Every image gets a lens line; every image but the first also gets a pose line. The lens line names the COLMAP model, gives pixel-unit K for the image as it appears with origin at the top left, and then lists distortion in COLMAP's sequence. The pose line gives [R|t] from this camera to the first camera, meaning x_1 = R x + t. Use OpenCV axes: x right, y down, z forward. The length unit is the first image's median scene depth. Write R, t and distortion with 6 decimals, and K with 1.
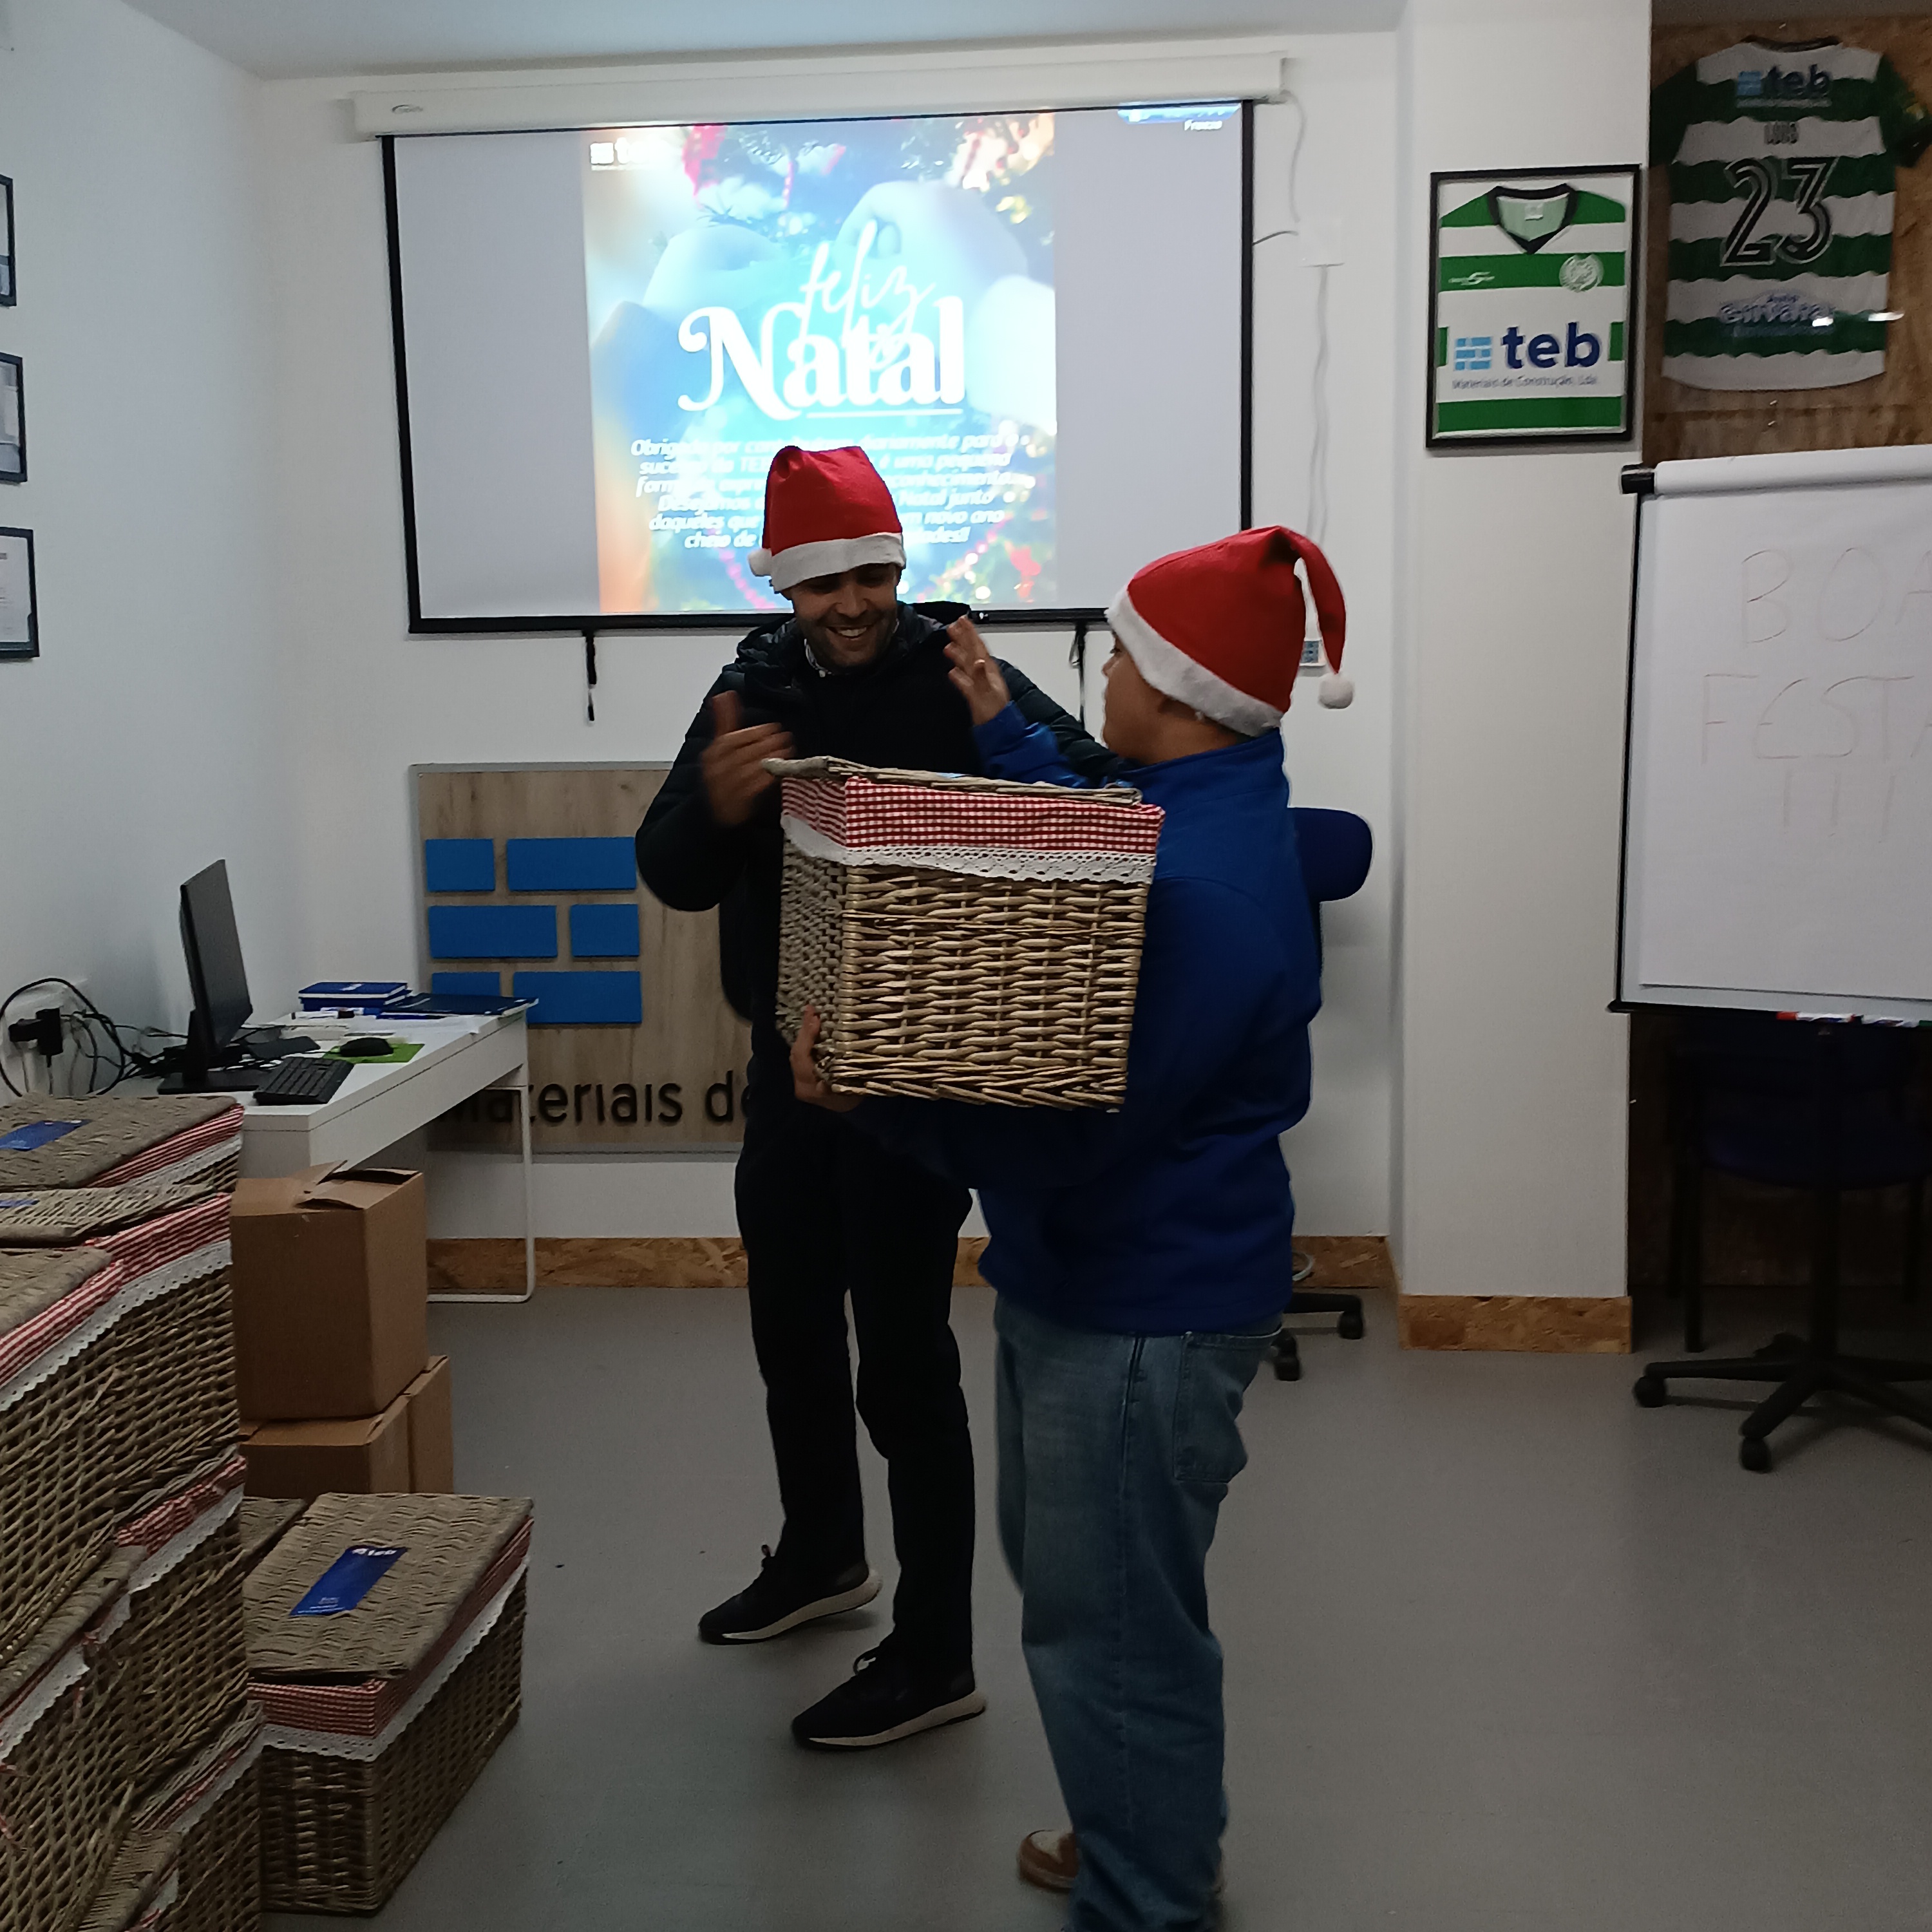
lens RADIAL K [[2404.9, 0, 941.0], [0, 2404.9, 969.7], [0, 0, 1]] dist [0.165430, -0.351884]
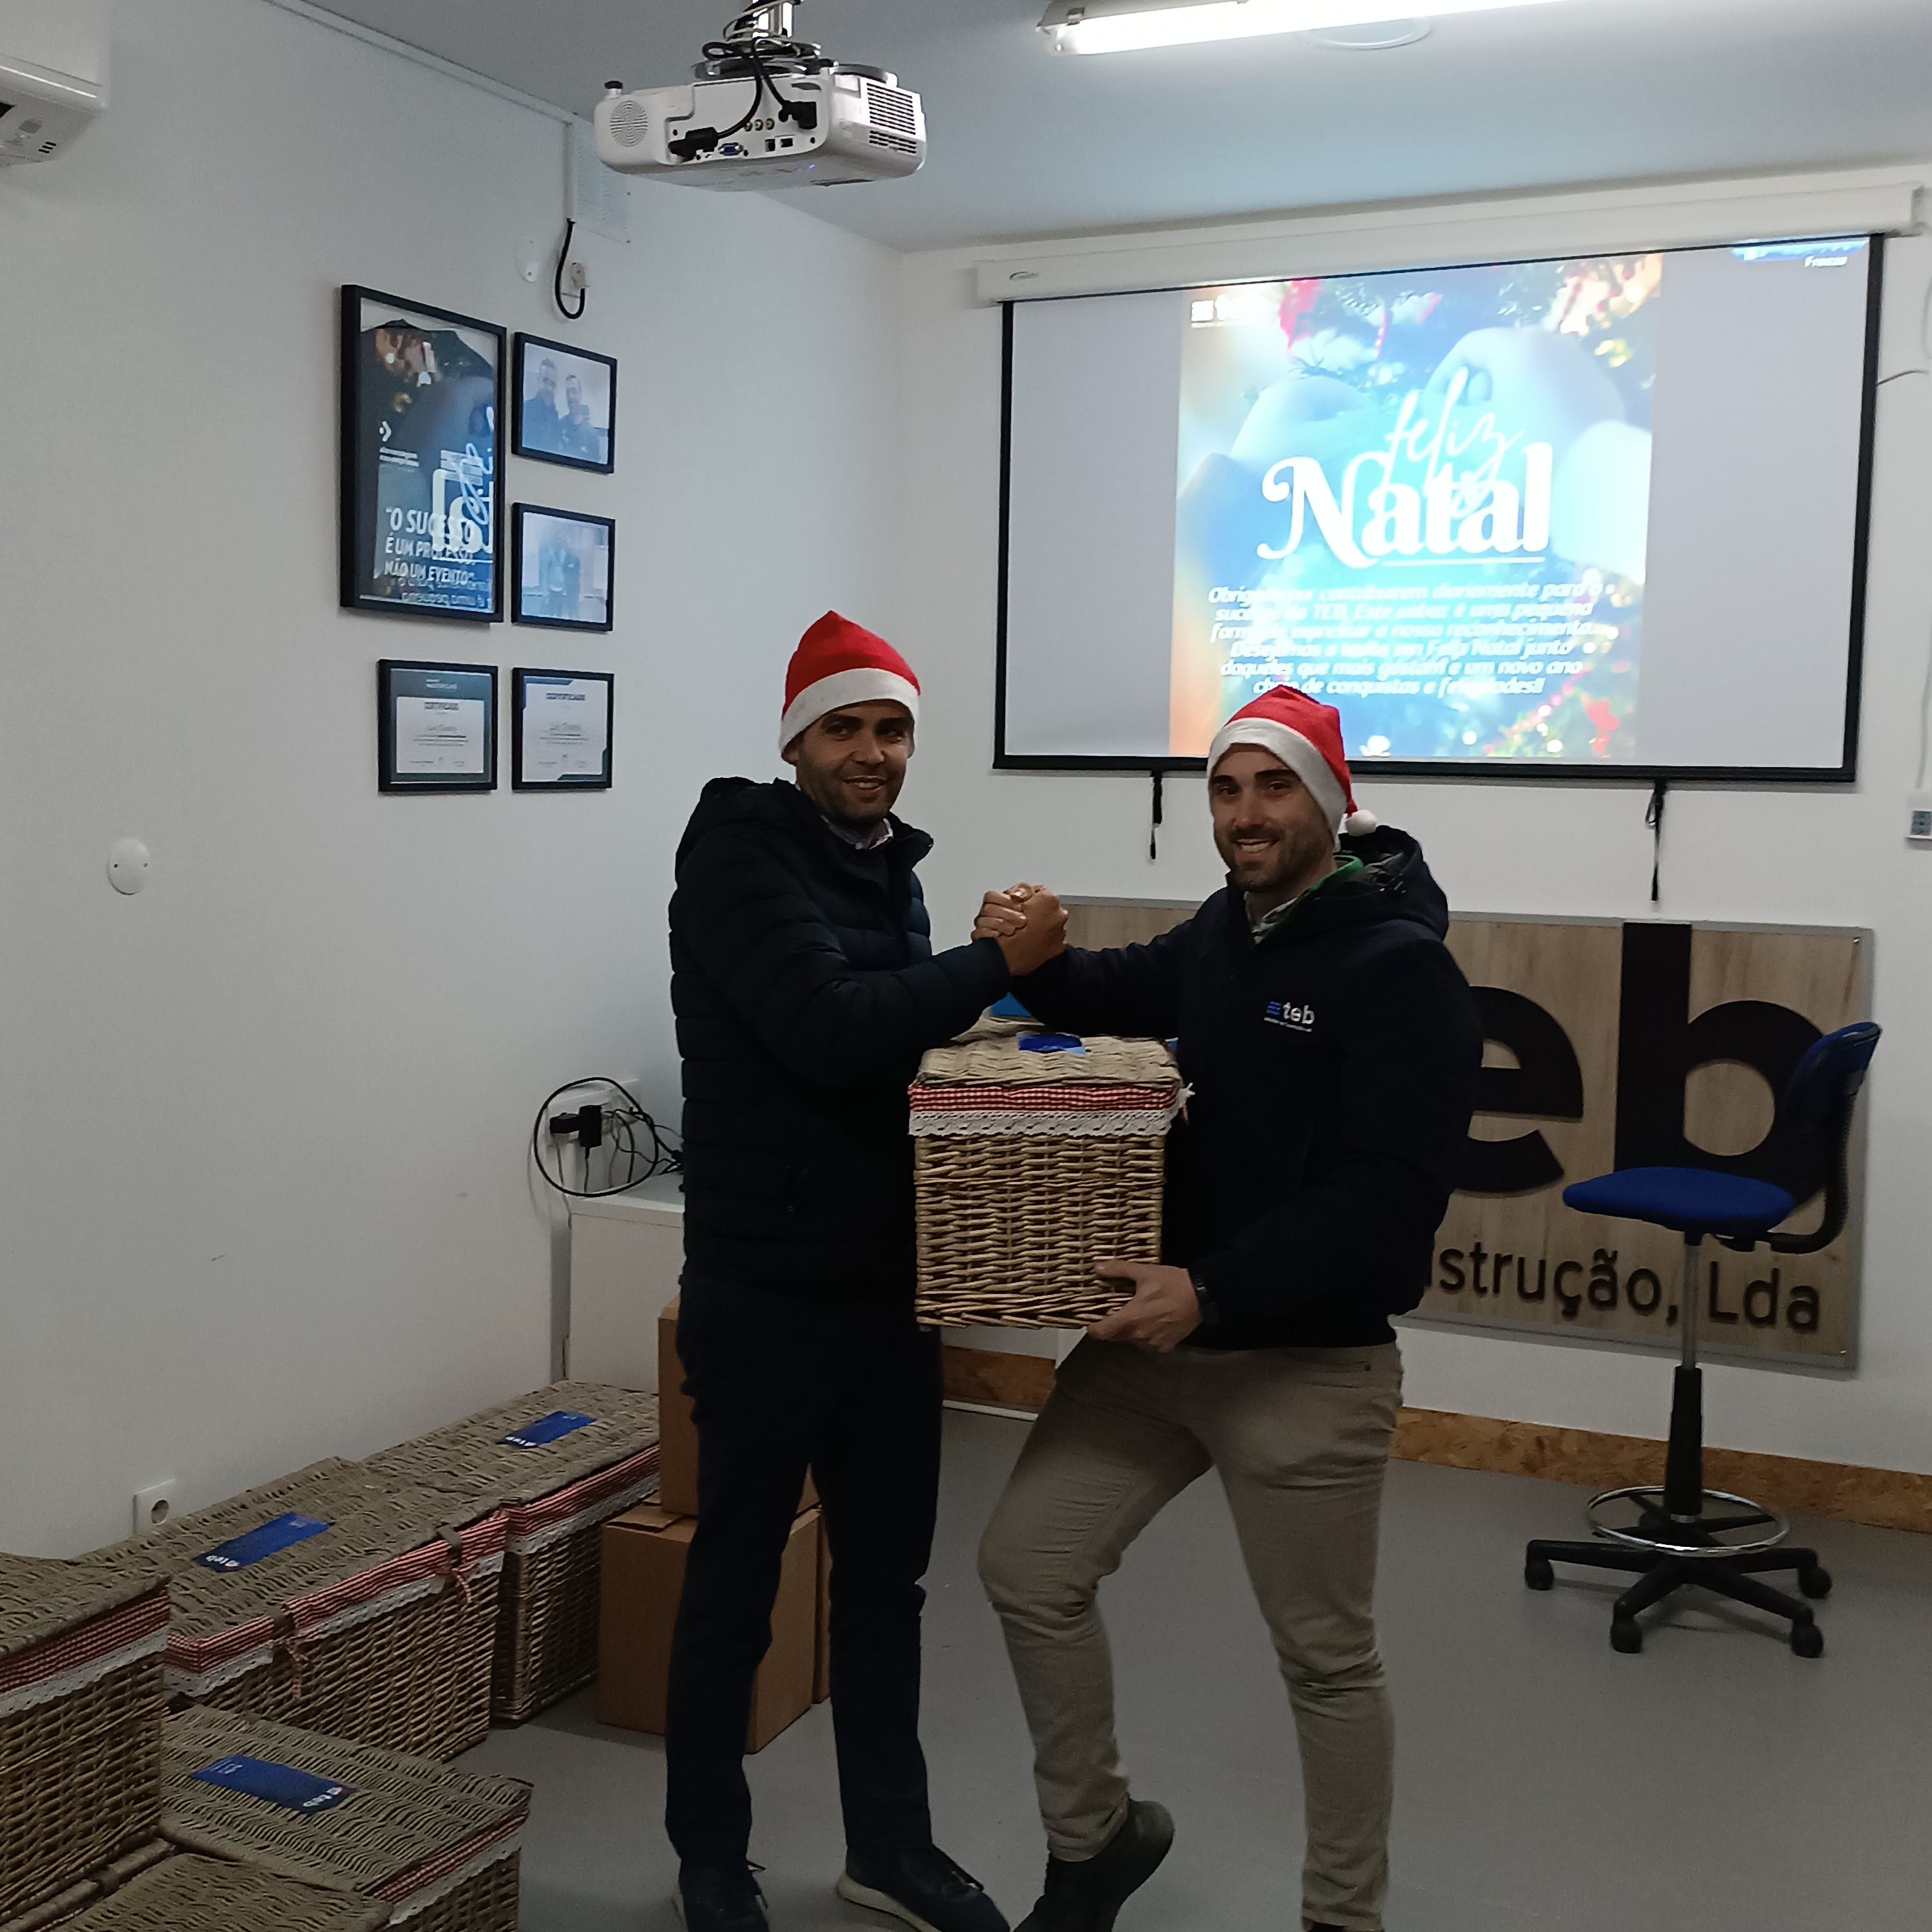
lens RADIAL K [[2398.5, 0, 947.8], [0, 2398.5, 963.1], [0, 0, 1]] dist [0.222410, -0.535561]
pose [[0.938034, 0.065554, -0.340285, 0.127947], [-0.080633, 0.996282, -0.030346, -0.022322], [0.337031, 0.055904, 0.939832, 0.019317]]
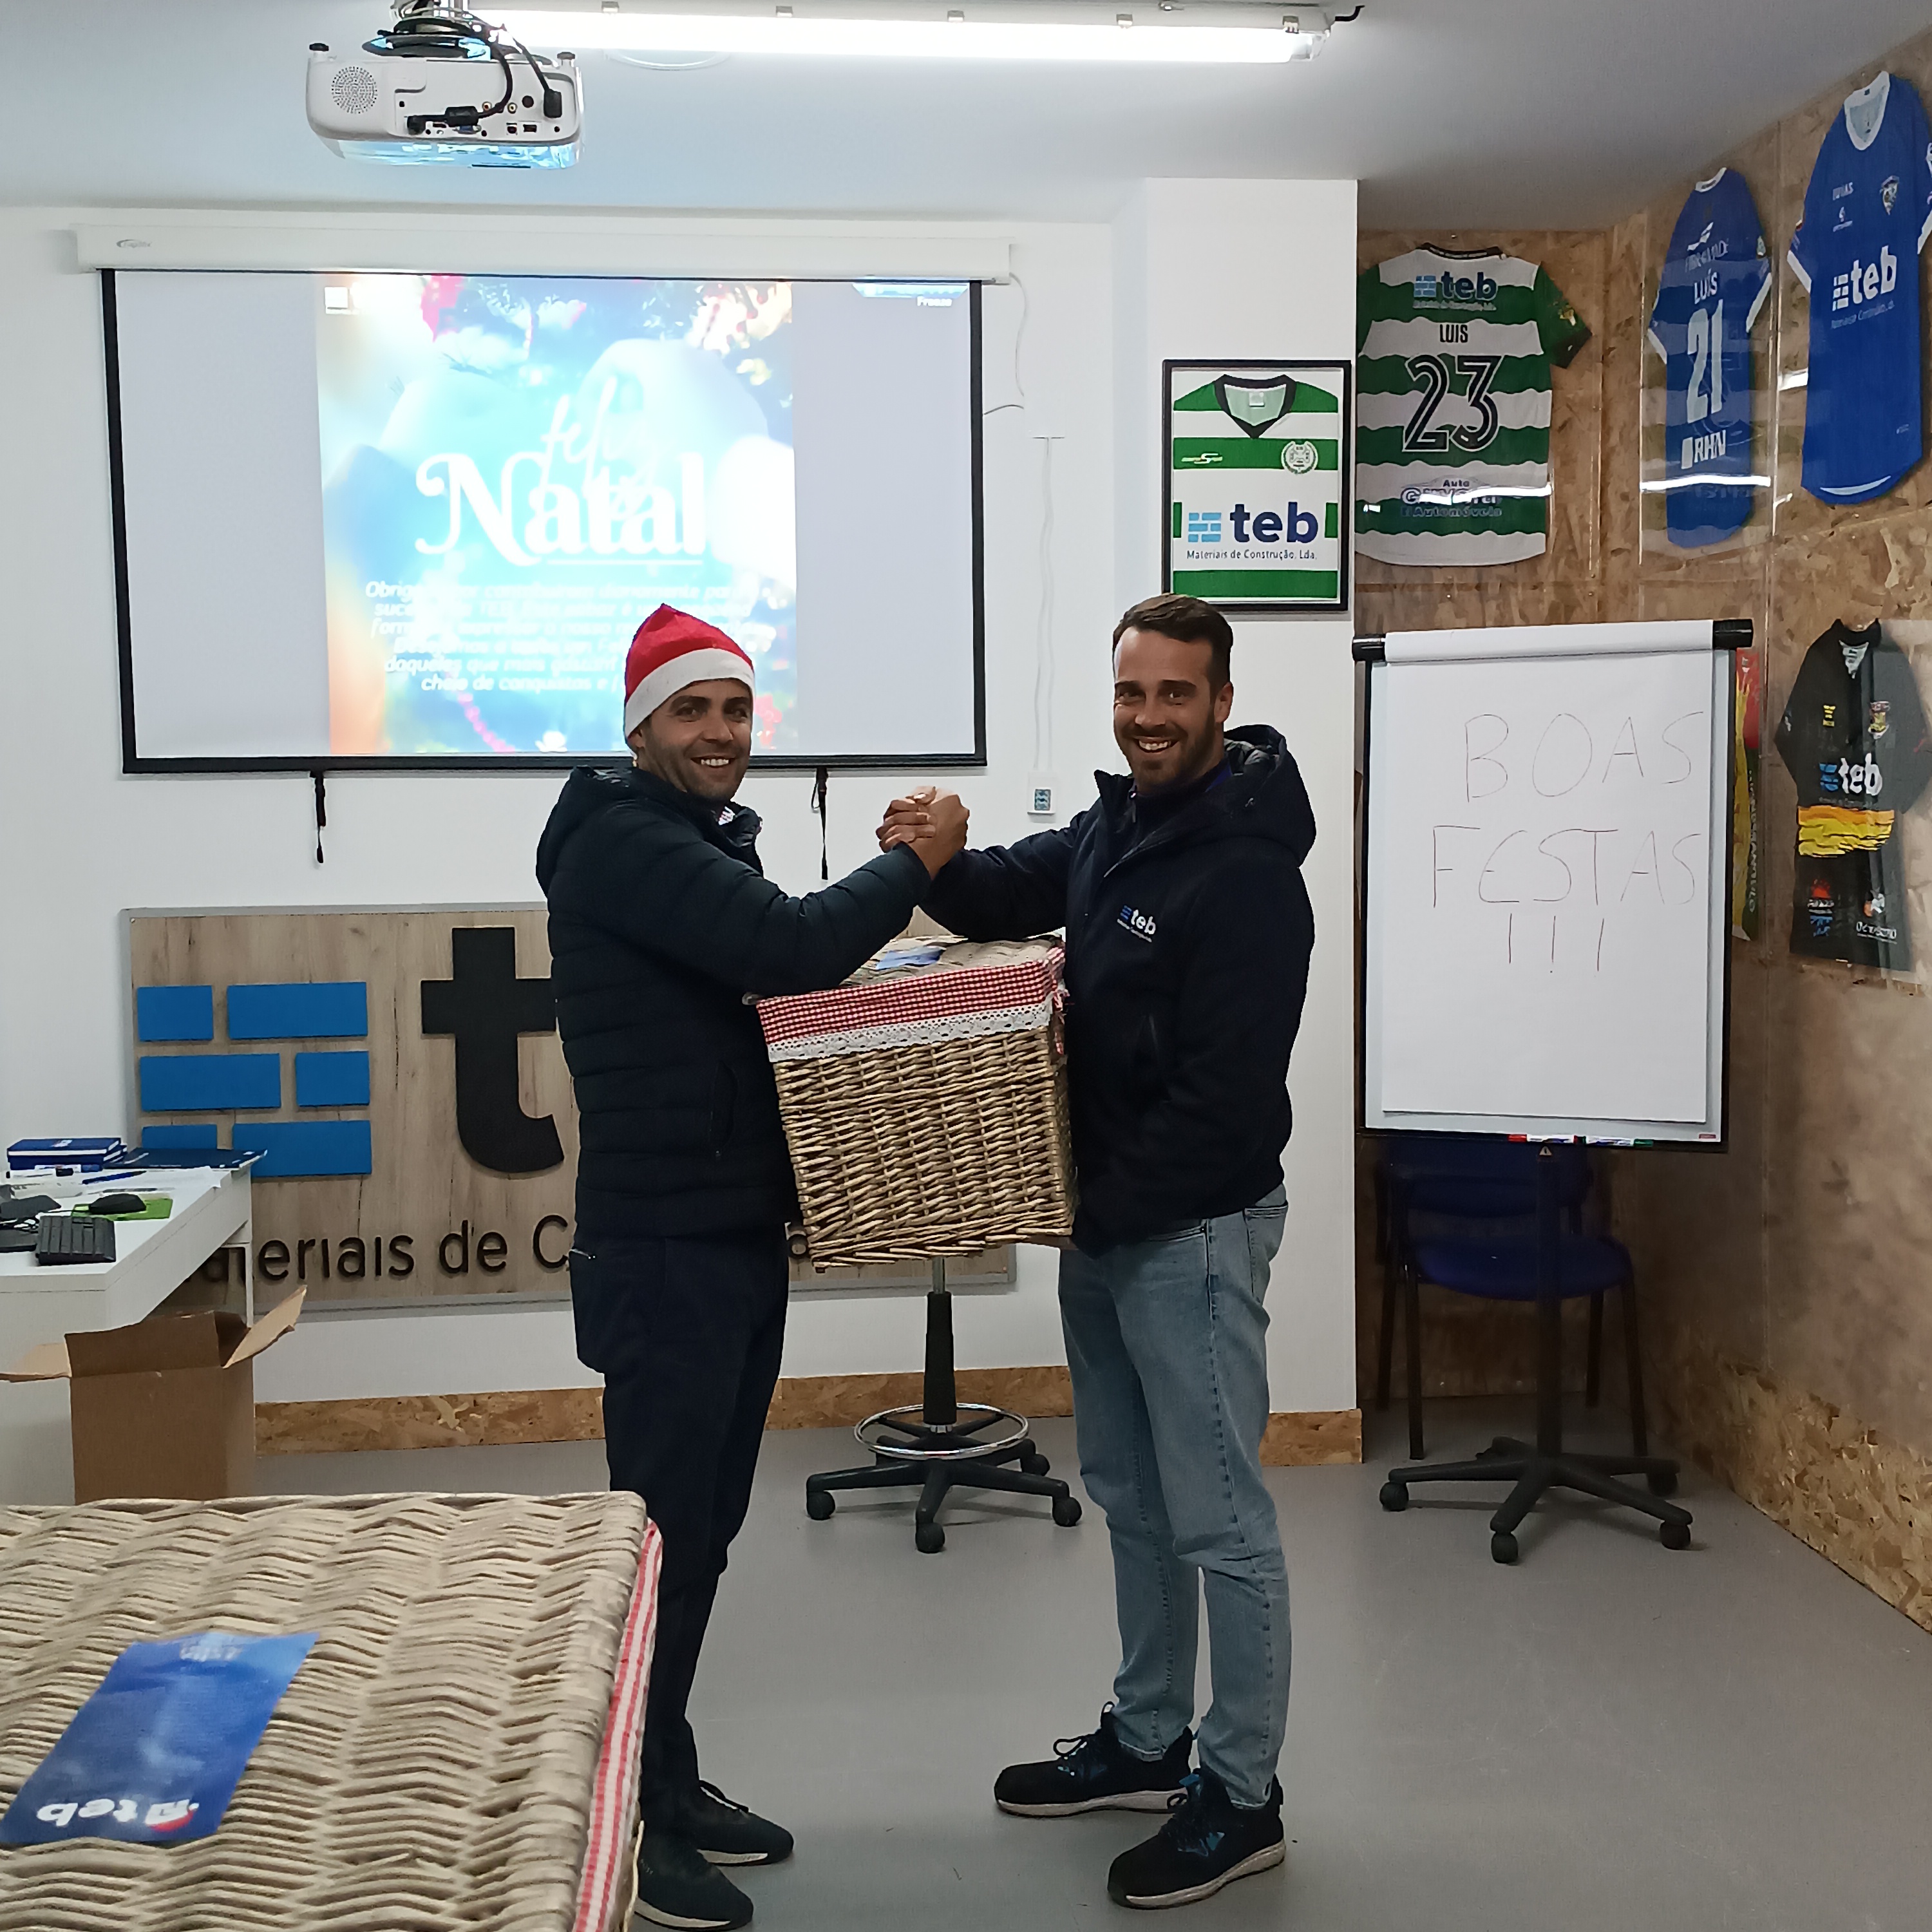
lens RADIAL K [[2515.5, 0, 952.6], [0, 2515.5, 970.6], [0, 0, 1]] dist [0.180314, -0.412122]
pose [[0.979784, -0.007769, 0.199906, -0.104348], [0.019369, 0.998235, -0.056138, 0.002510], [-0.199117, 0.058875, 0.978206, -0.052140]]
